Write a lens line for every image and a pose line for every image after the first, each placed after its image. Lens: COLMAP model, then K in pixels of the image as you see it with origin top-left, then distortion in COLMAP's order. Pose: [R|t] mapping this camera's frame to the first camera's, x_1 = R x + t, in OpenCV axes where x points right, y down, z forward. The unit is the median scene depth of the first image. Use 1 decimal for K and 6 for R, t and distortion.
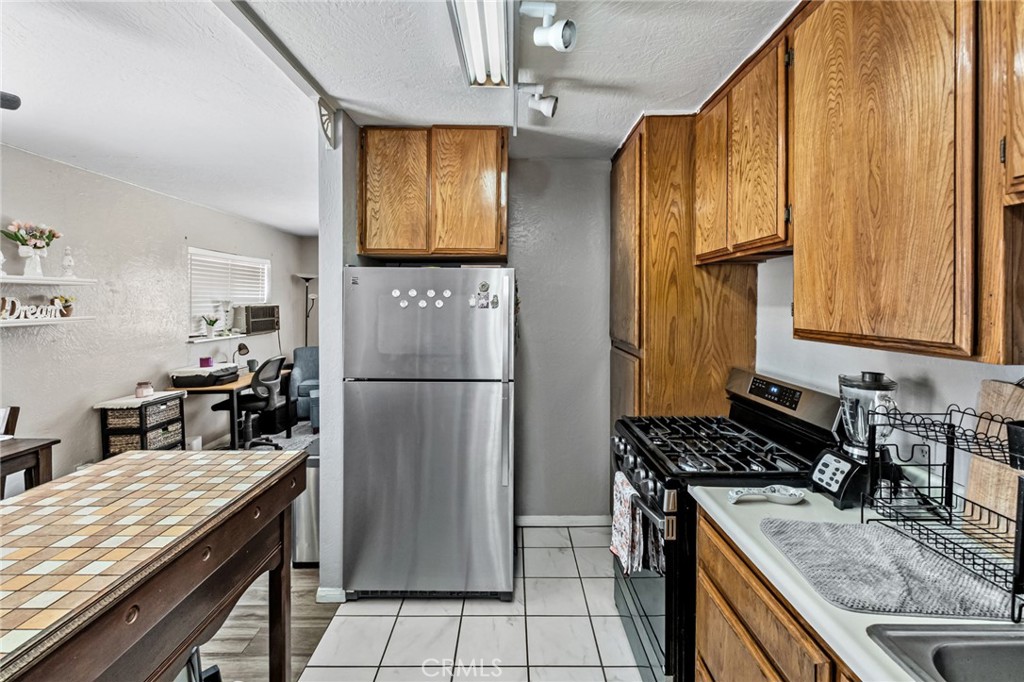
lens RADIAL K [[464.3, 0, 520.3], [0, 464.3, 309.2], [0, 0, 1]] dist [-0.001634, -0.000597]
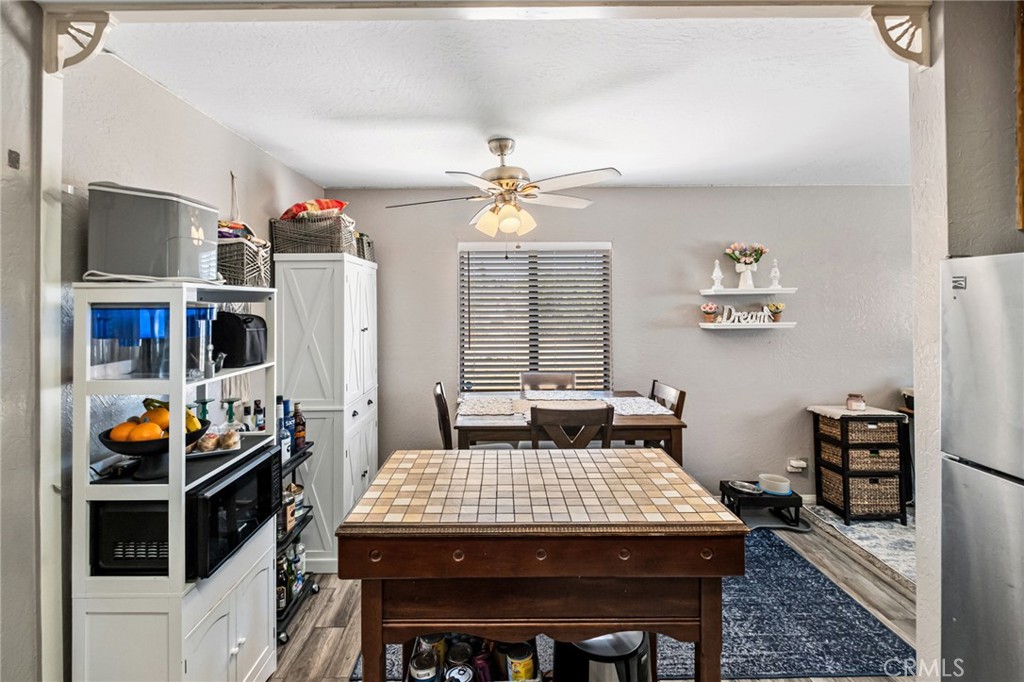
lens RADIAL K [[464.3, 0, 499.7], [0, 464.3, 296.4], [0, 0, 1]] dist [-0.001634, -0.000597]
pose [[-0.008777, -0.013446, -0.999871, 0.157864], [-0.011705, 0.999842, -0.013343, -0.023172], [0.999893, 0.011586, -0.008933, 0.340375]]
